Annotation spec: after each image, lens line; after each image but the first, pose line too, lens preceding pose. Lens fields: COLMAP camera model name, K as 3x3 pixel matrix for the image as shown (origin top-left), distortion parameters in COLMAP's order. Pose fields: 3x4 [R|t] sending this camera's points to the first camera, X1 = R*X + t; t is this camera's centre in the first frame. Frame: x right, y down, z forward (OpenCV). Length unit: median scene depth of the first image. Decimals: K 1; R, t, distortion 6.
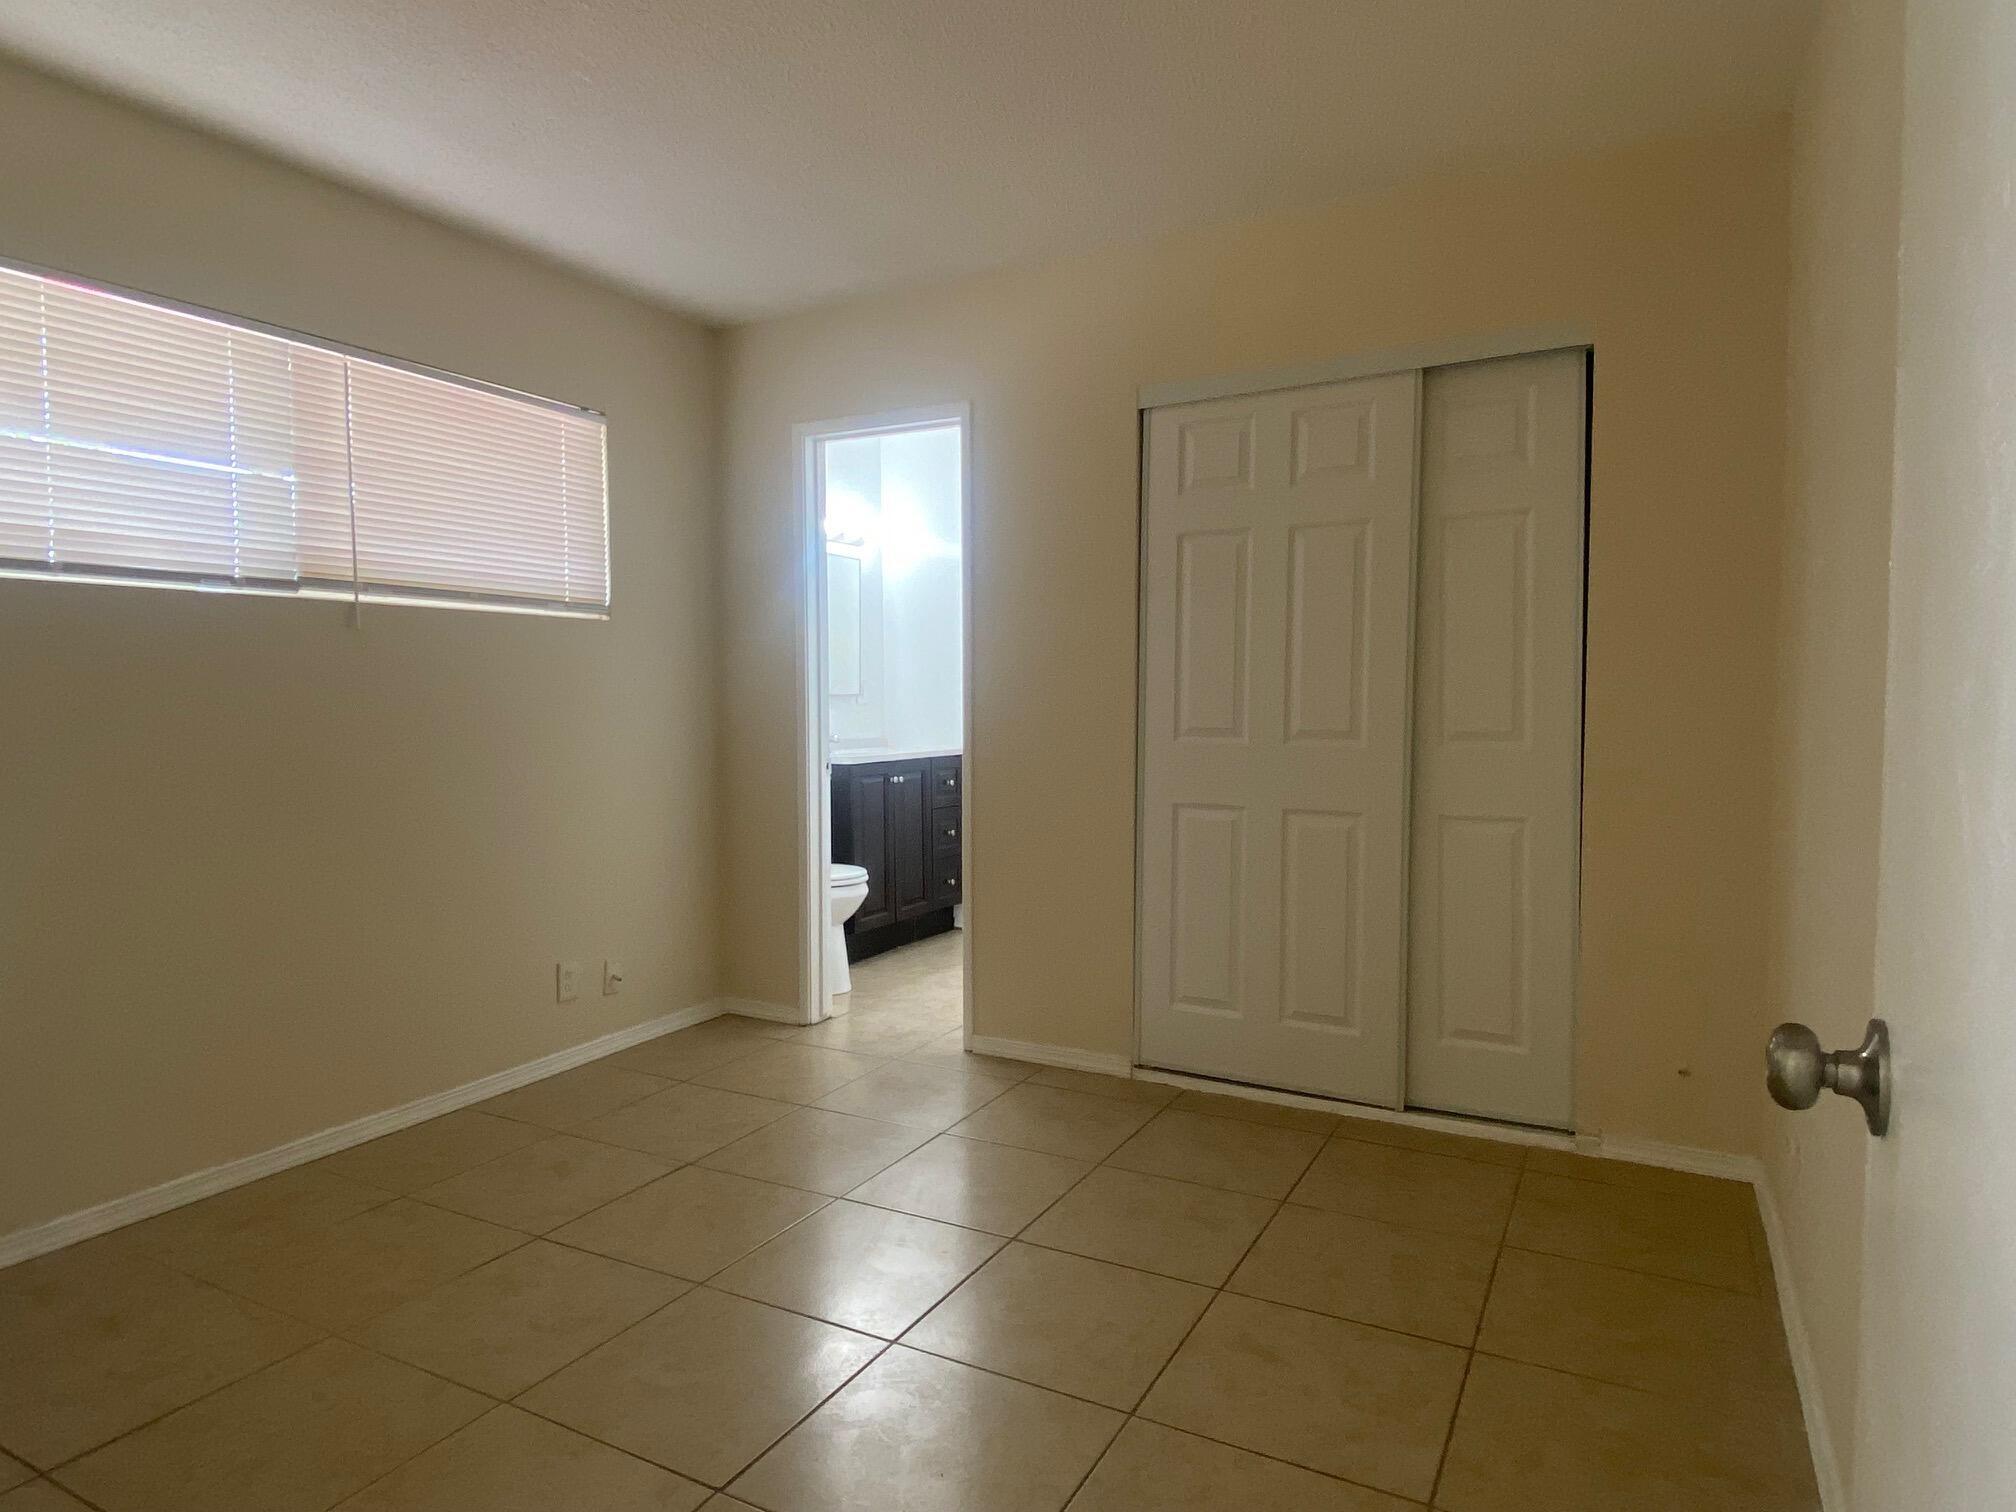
lens RADIAL K [[1188.4, 0, 1009.3], [0, 1188.4, 755.3], [0, 0, 1]] dist [0.039226, -0.041253]
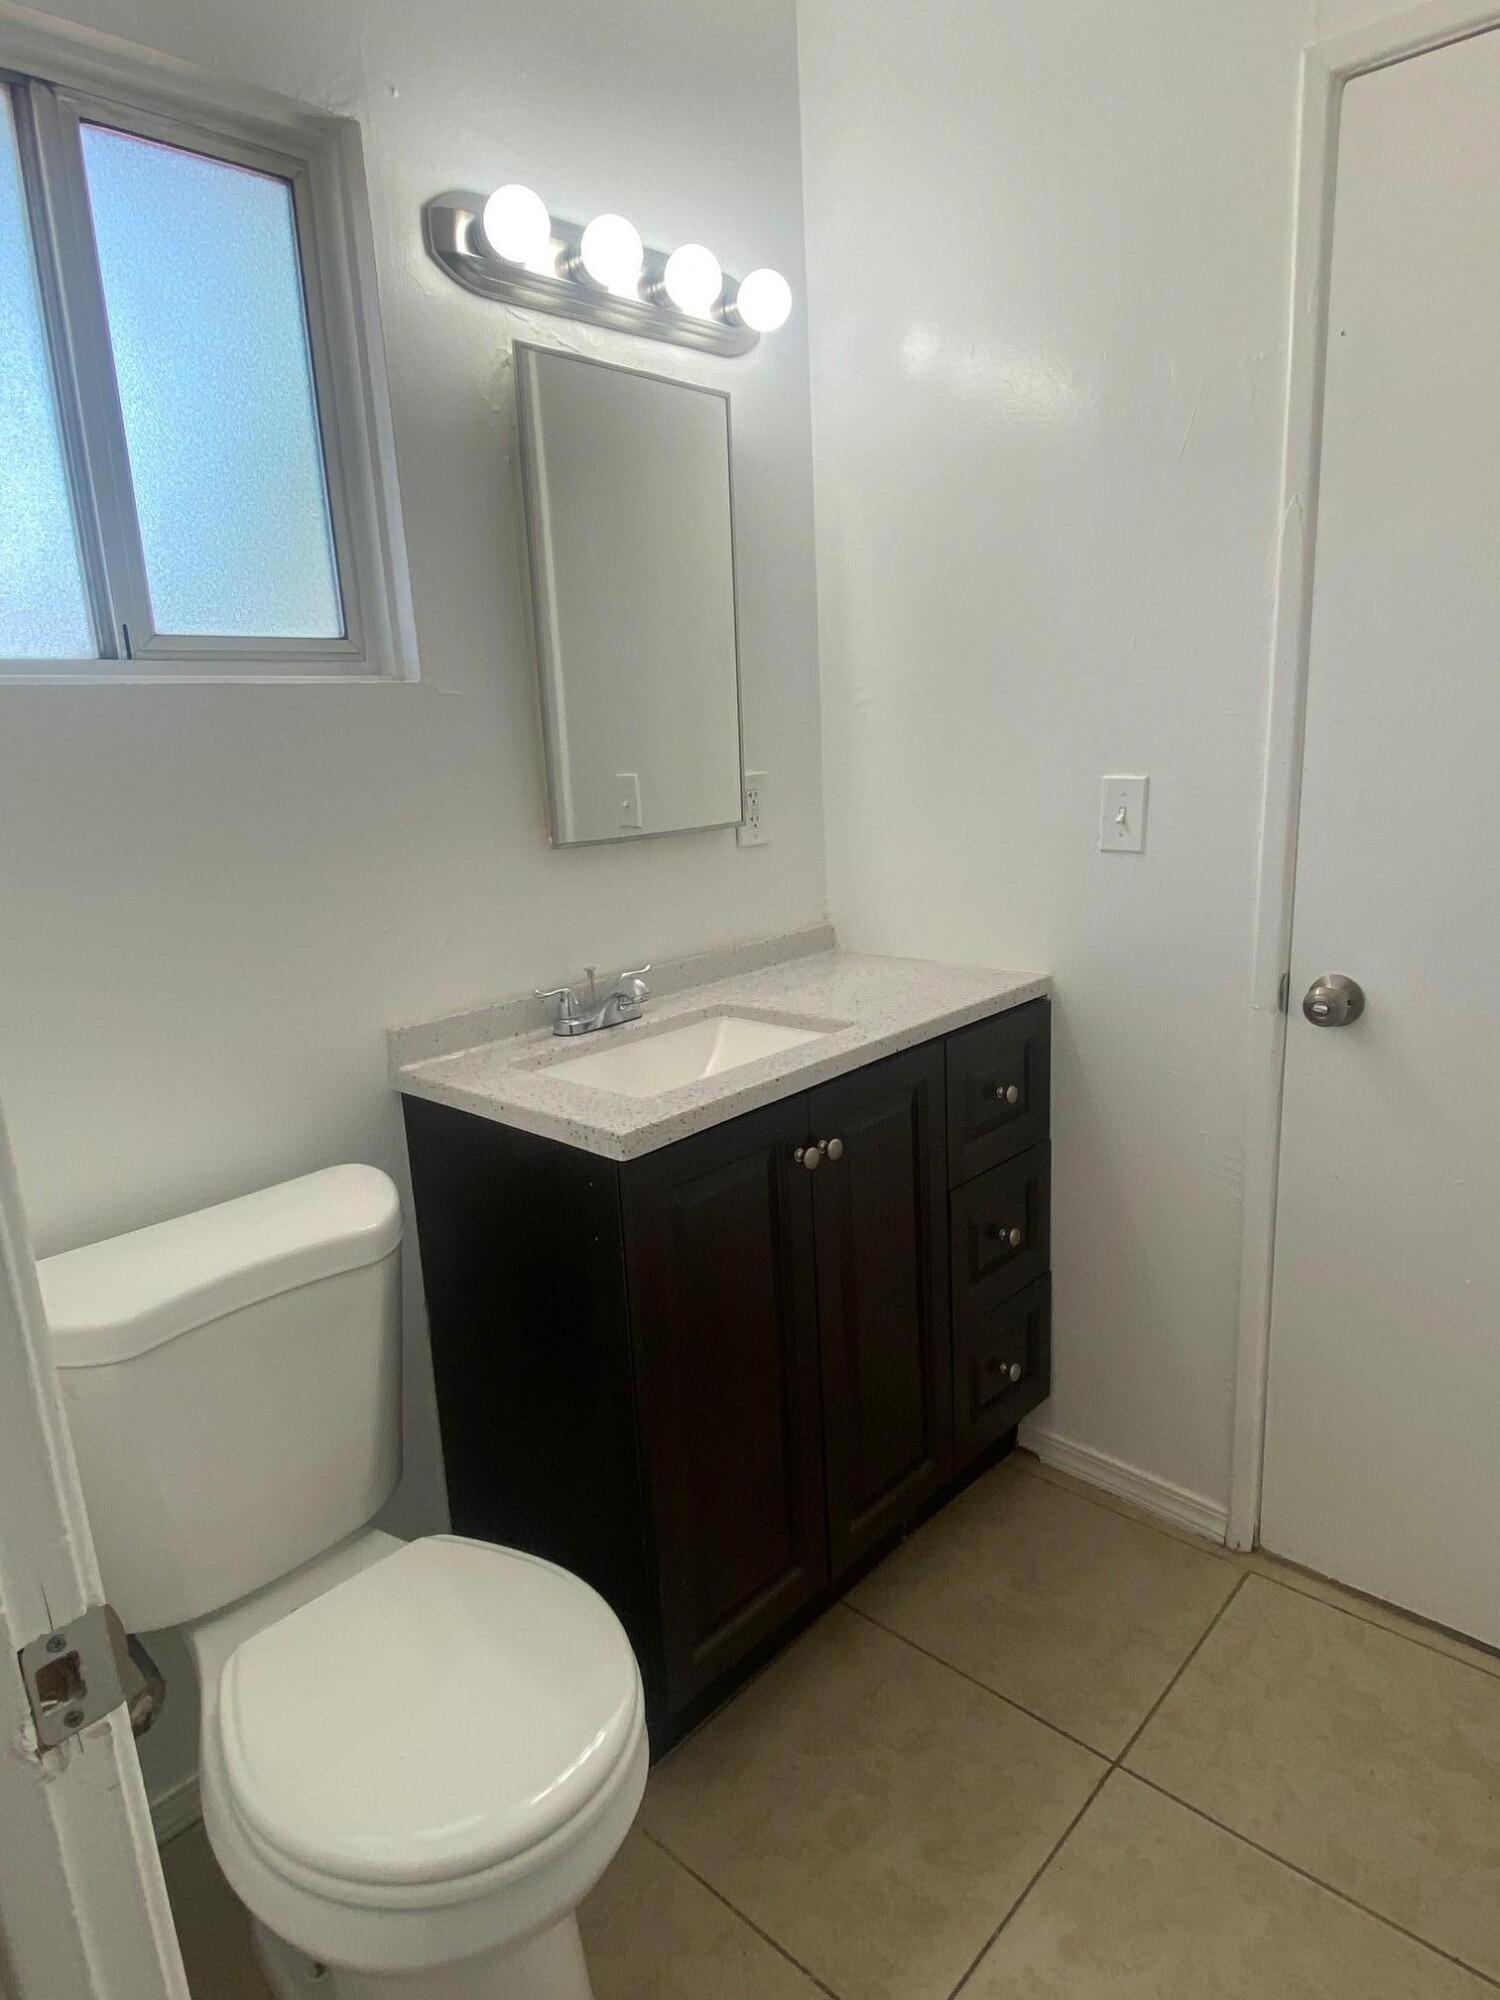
lens RADIAL K [[1179.0, 0, 750.0], [0, 1179.0, 992.3], [0, 0, 1]] dist [0.039226, -0.041253]
pose [[0.969663, 0.024331, -0.243233, -0.040749], [0.015969, 0.986603, 0.162354, -0.058820], [0.243925, -0.161313, 0.956284, 0.685942]]
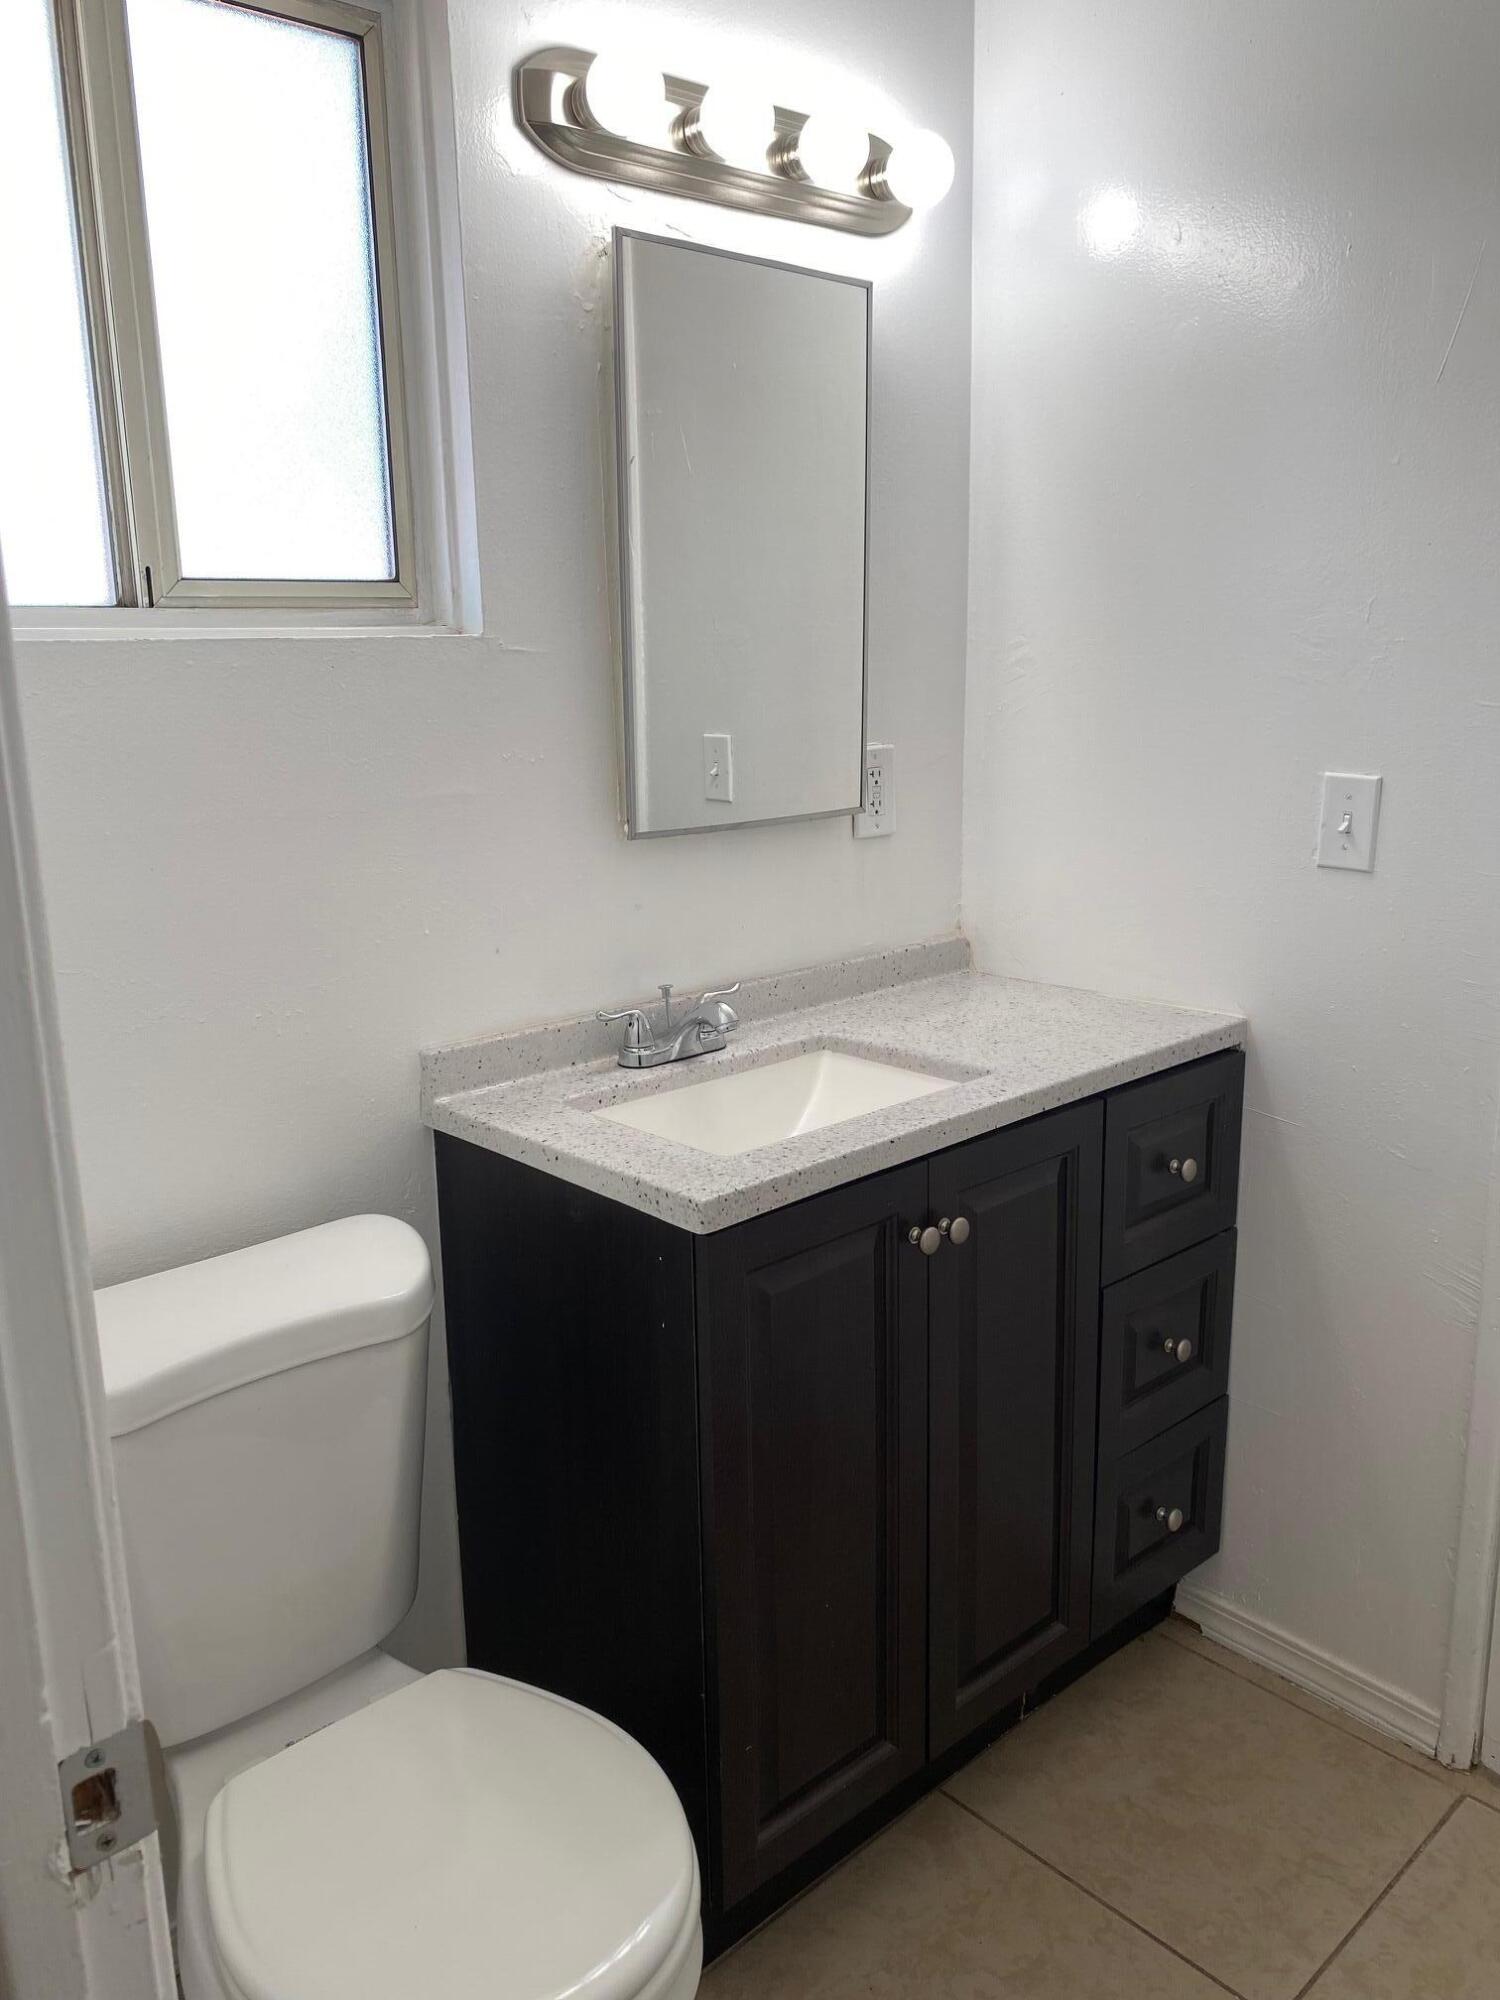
lens RADIAL K [[1517.7, 0, 746.4], [0, 1517.7, 994.2], [0, 0, 1]] dist [0.033984, -0.040148]
pose [[0.947690, 0.069334, -0.311571, -0.039702], [-0.019146, 0.986713, 0.161339, -0.065963], [0.318618, -0.146934, 0.936426, 0.675387]]
